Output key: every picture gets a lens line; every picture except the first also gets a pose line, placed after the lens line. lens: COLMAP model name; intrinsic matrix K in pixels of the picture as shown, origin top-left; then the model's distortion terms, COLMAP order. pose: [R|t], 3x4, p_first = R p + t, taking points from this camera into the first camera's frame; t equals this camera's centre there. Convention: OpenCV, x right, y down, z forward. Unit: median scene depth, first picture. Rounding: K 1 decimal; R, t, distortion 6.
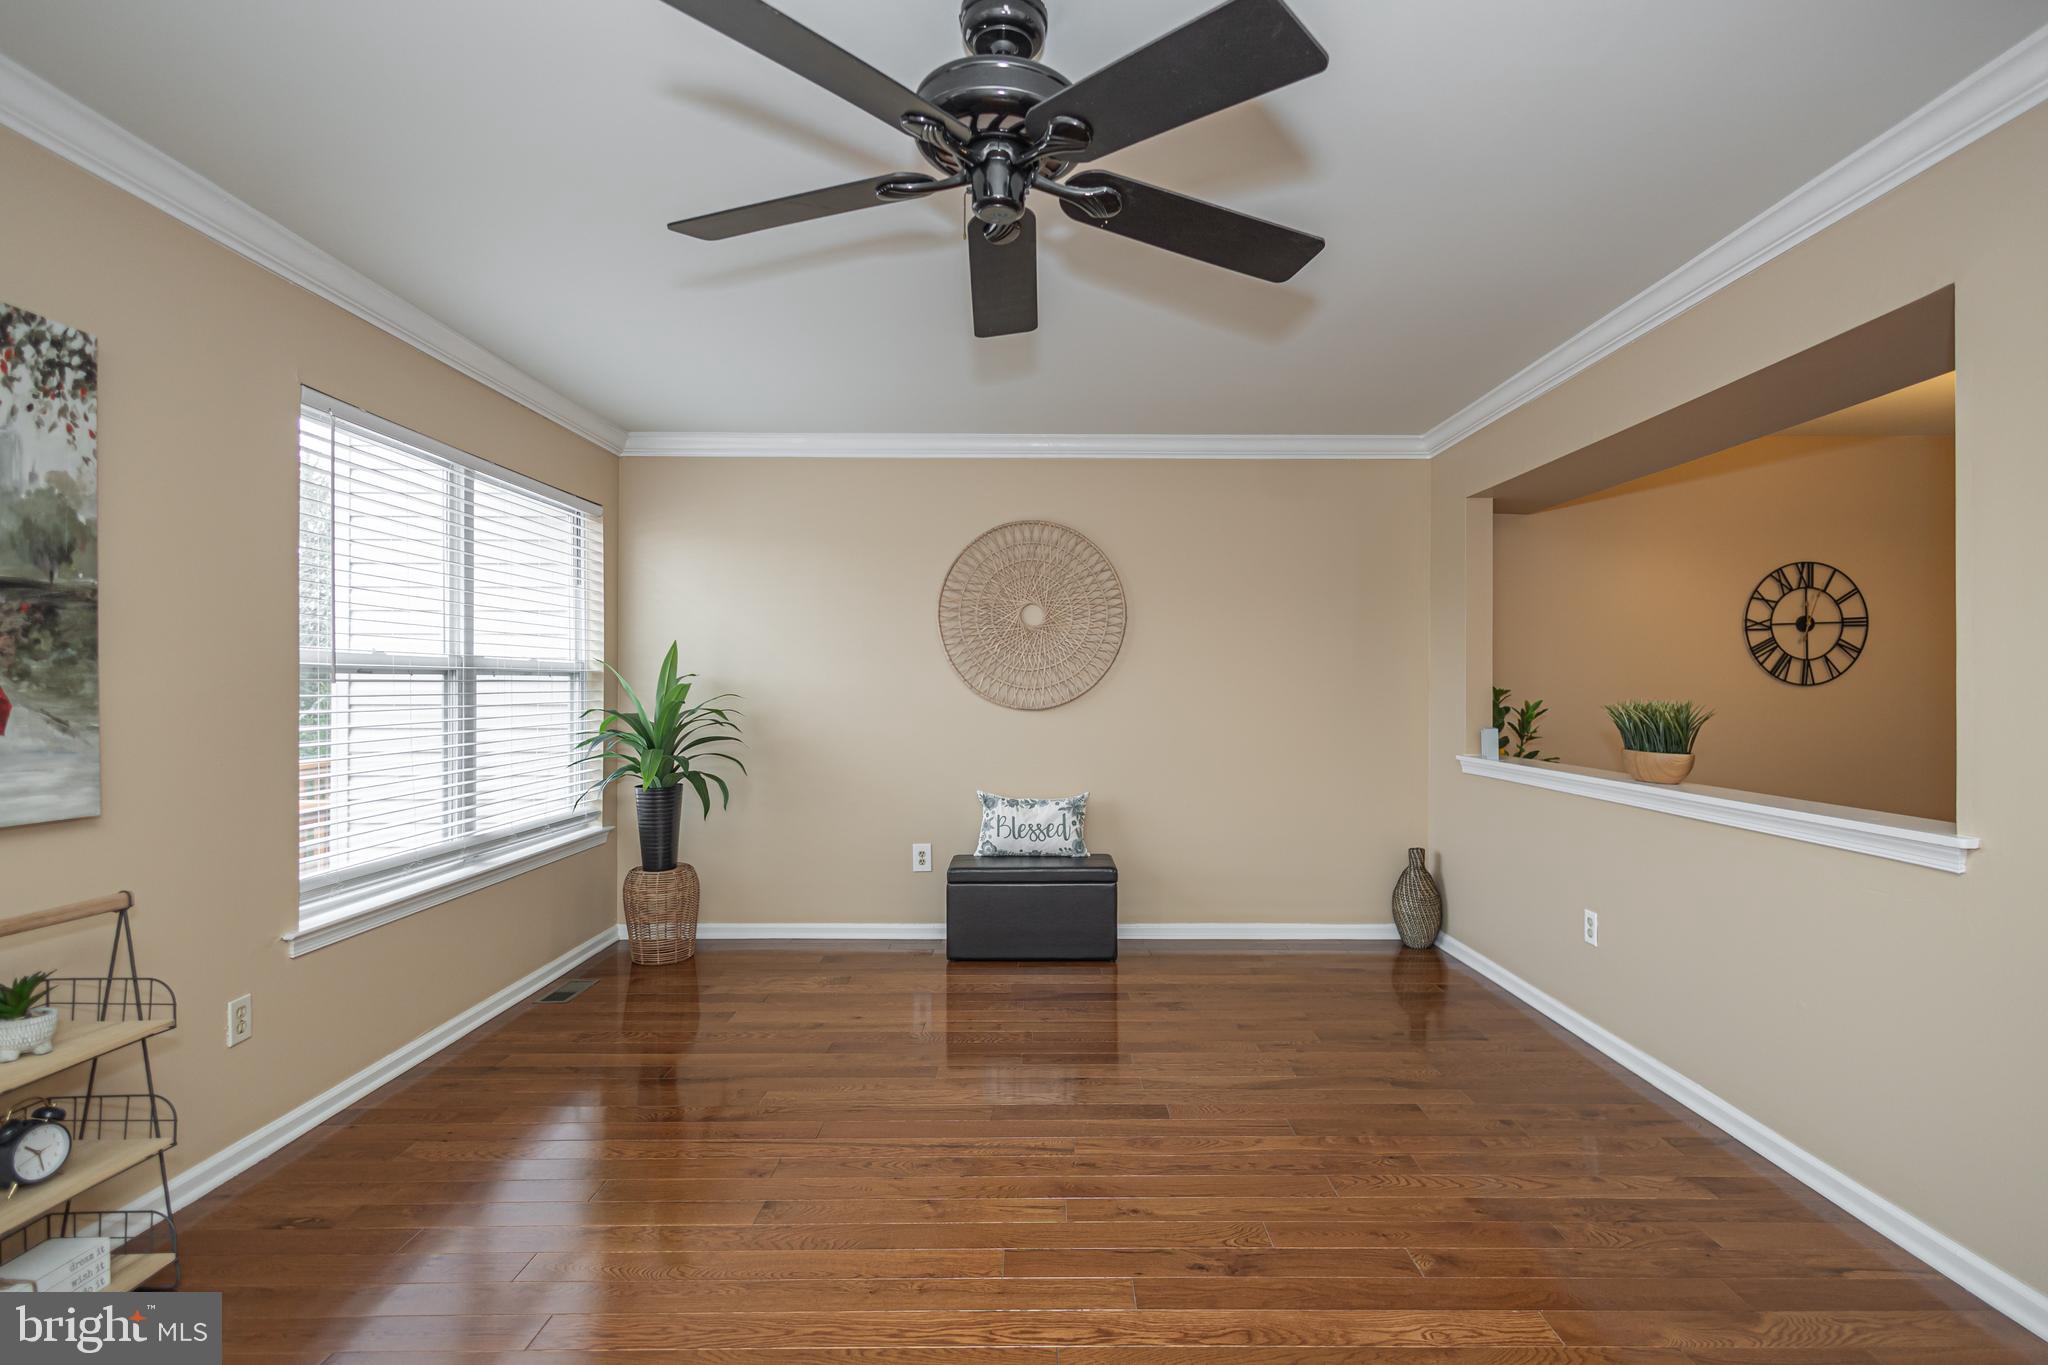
lens RADIAL K [[966.8, 0, 1042.8], [0, 966.8, 689.0], [0, 0, 1]] dist [0.004219, 0.000474]
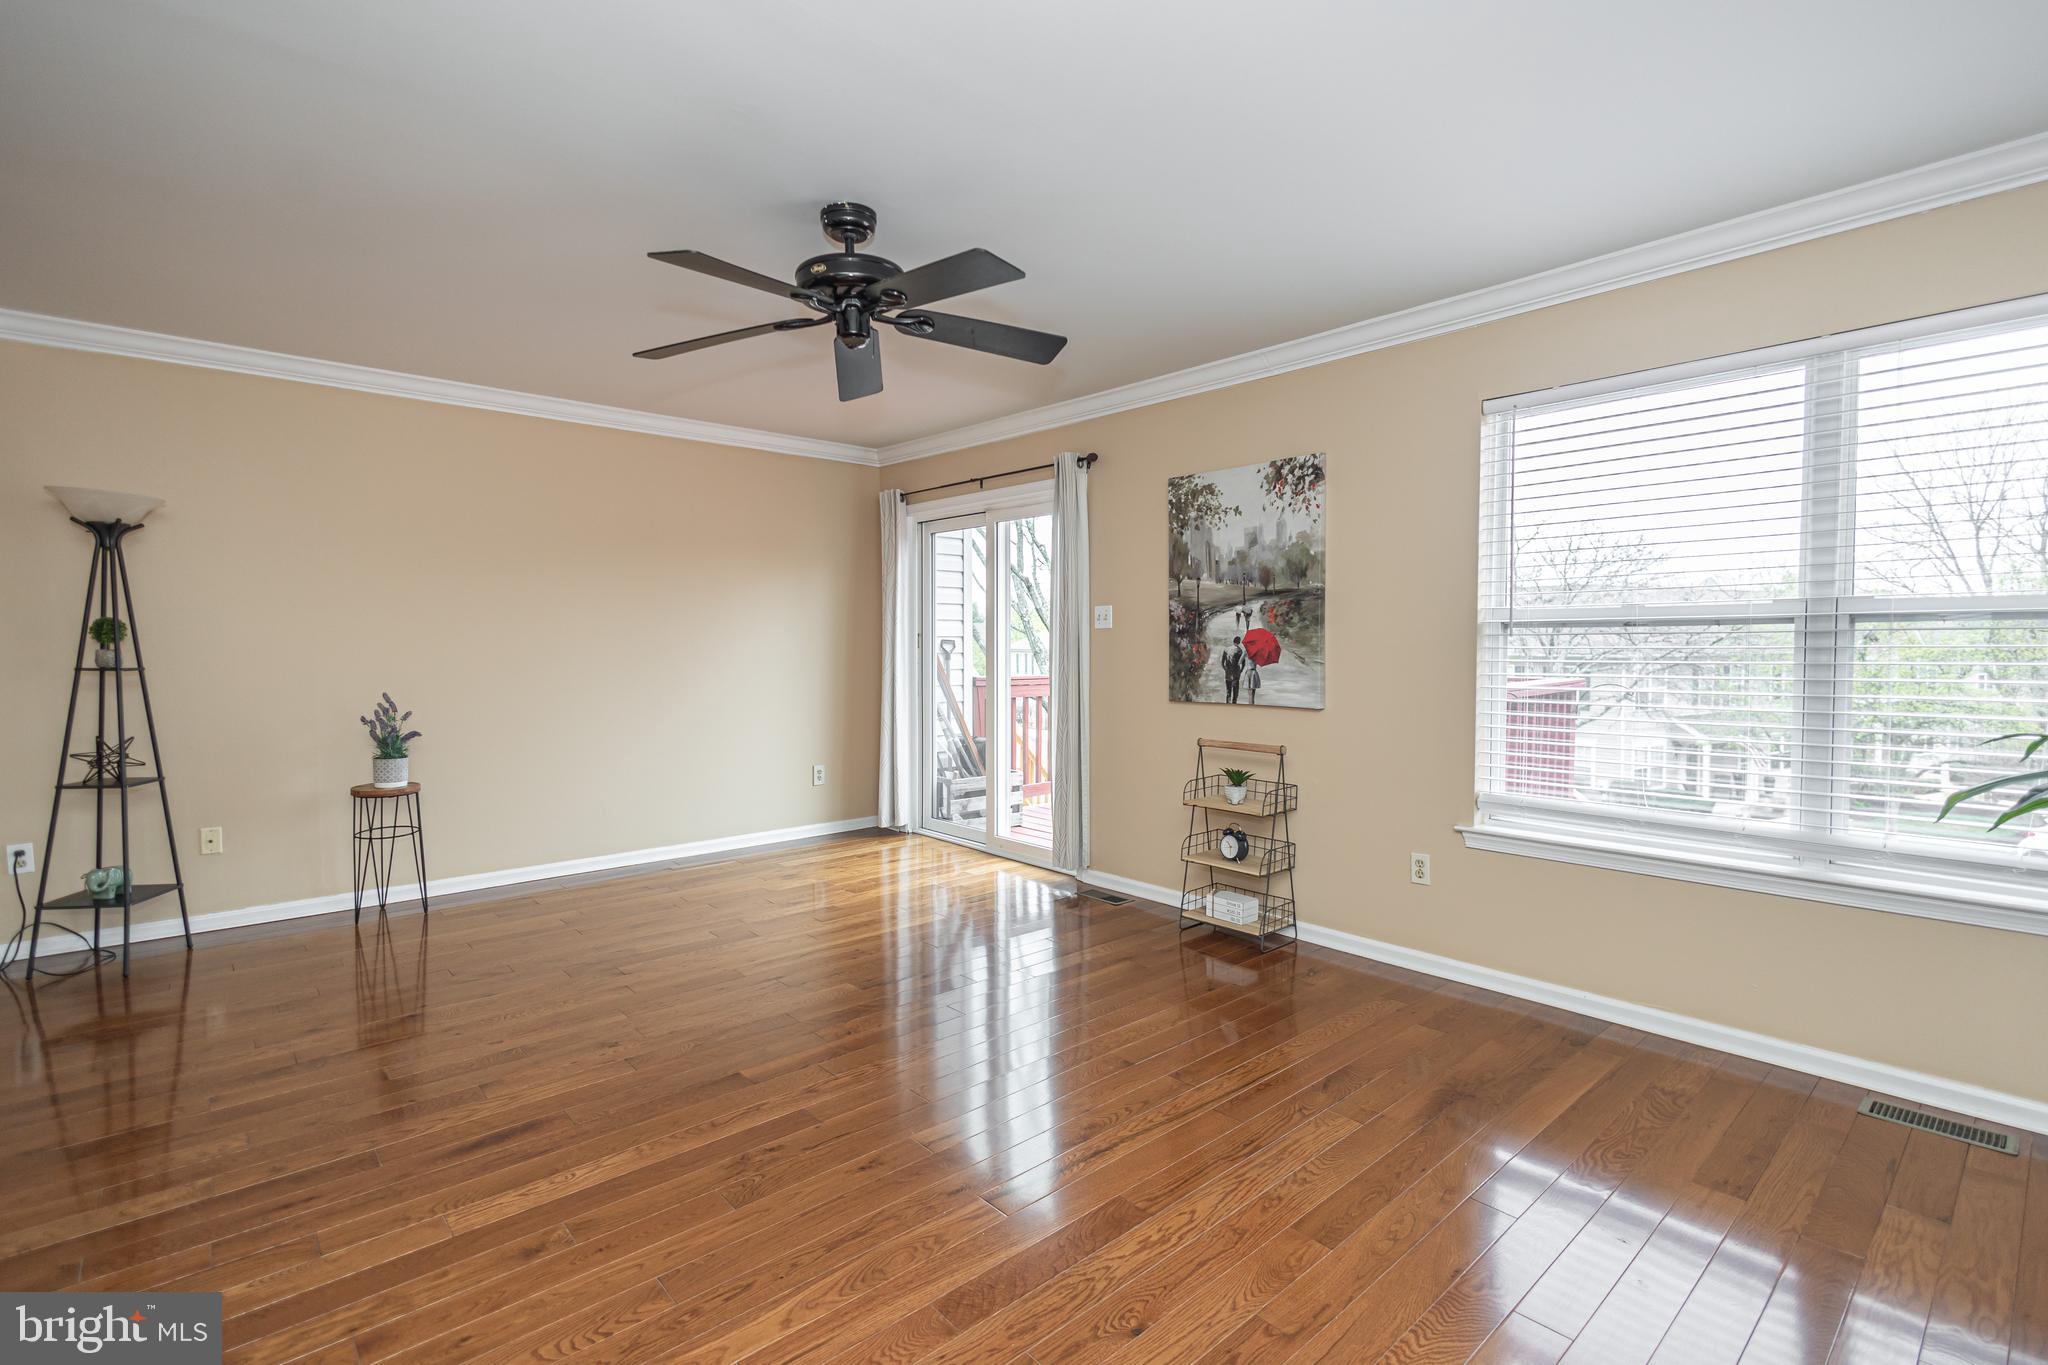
lens RADIAL K [[941.8, 0, 1024.5], [0, 941.8, 668.3], [0, 0, 1]] dist [0.003293, 0.000122]
pose [[-0.752942, 0.017440, -0.657856, 0.286905], [0.000007, 0.999649, 0.026493, 0.001605], [0.658087, 0.019943, -0.752678, 0.878708]]
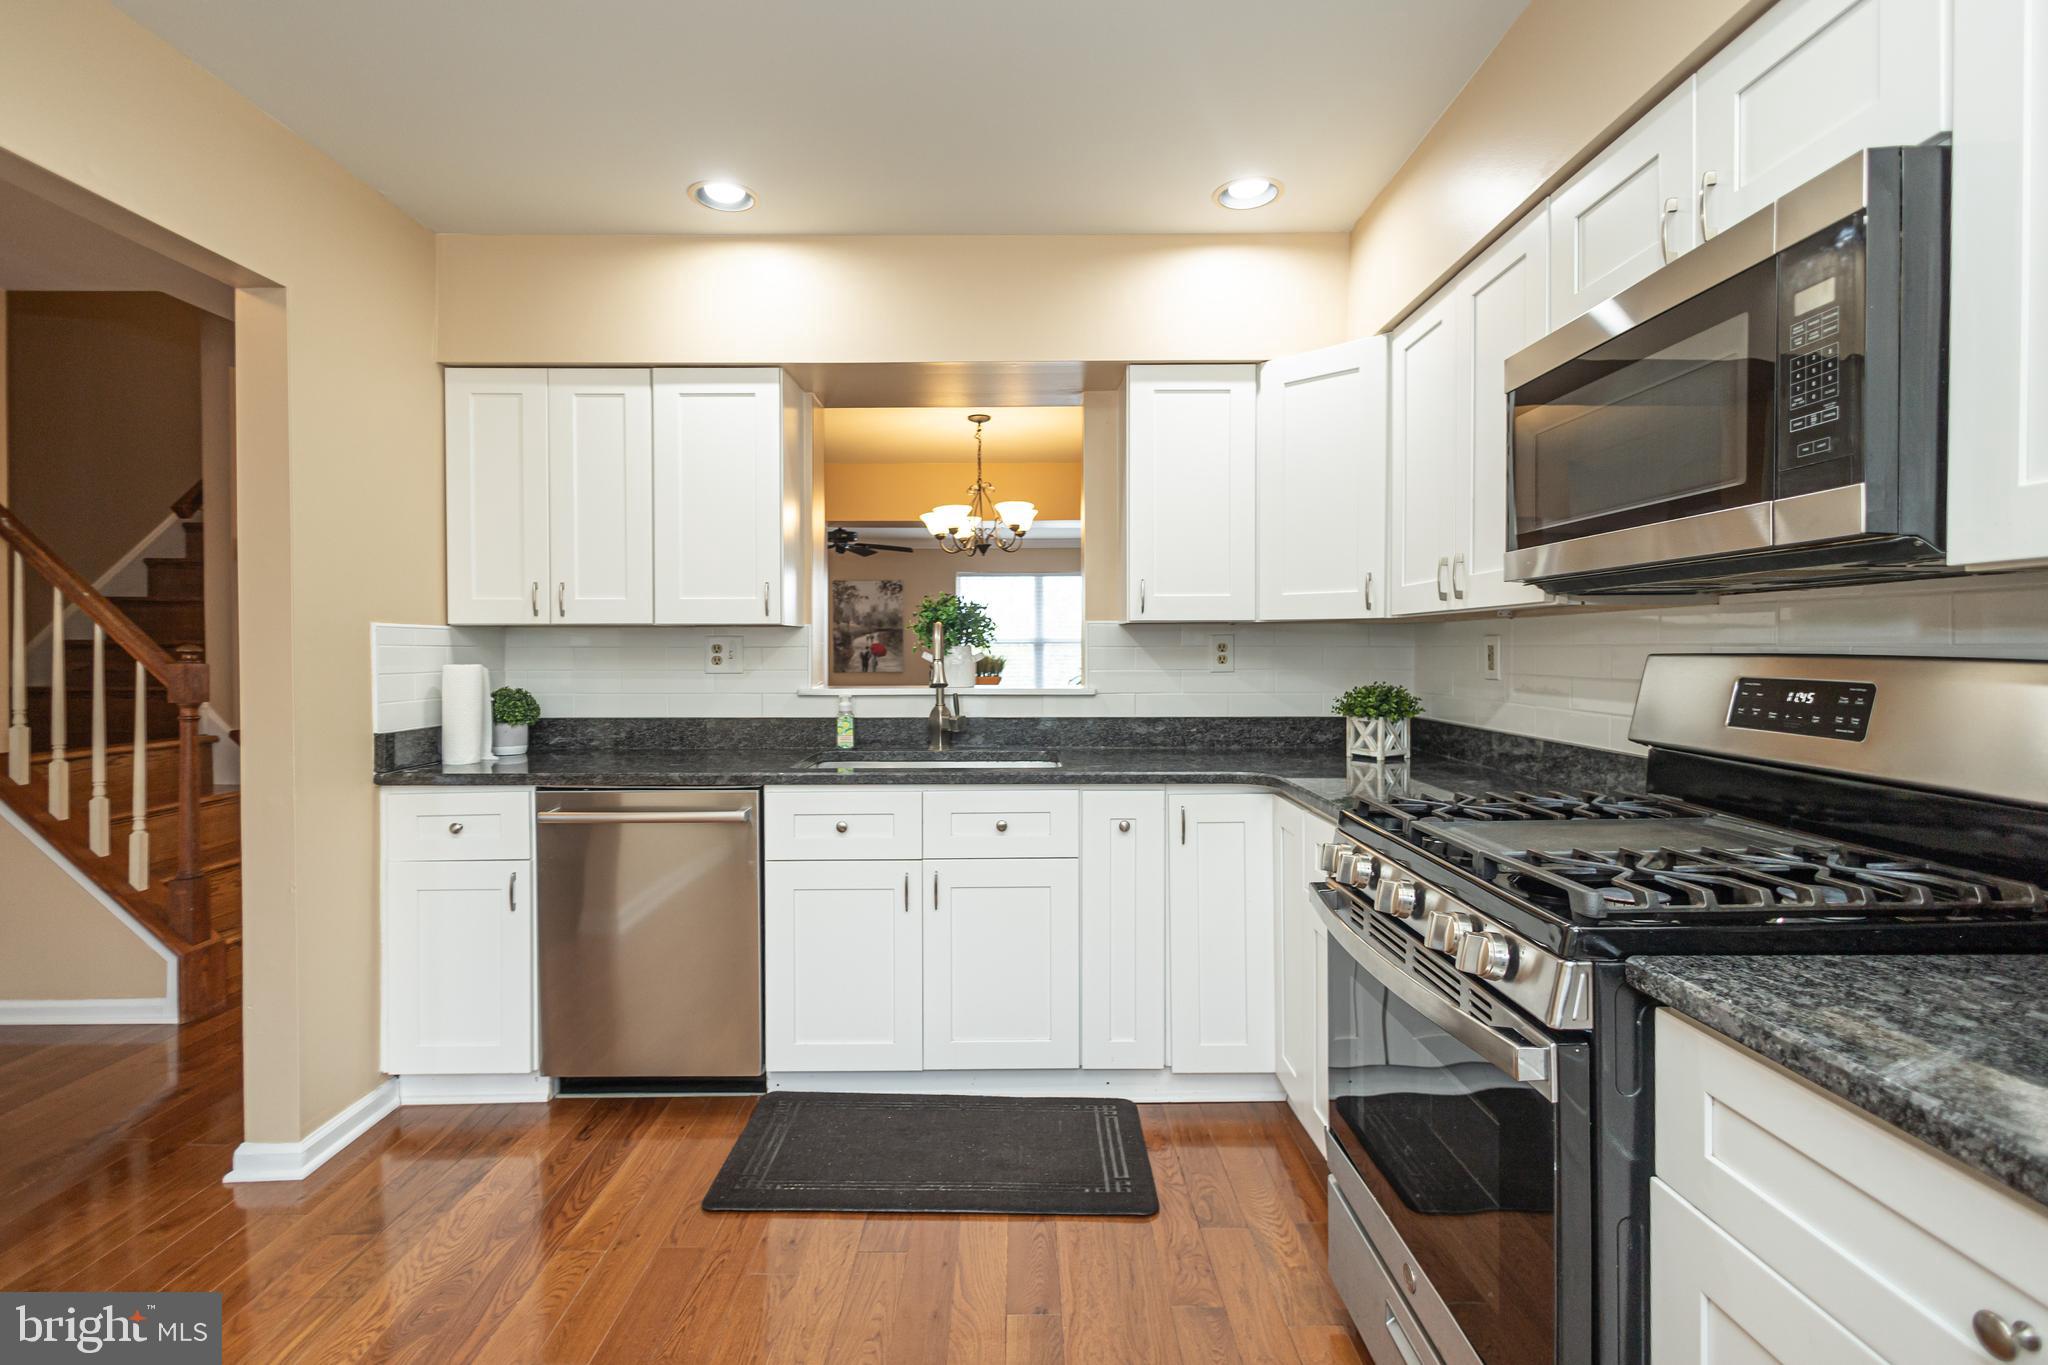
lens RADIAL K [[965.4, 0, 1017.8], [0, 965.4, 657.0], [0, 0, 1]] dist [0.011862, -0.000246]
pose [[-0.009793, 0.009896, -0.999903, 1.850488], [0.000433, 0.999951, 0.009892, -0.001256], [0.999952, -0.000336, -0.009797, 0.735499]]
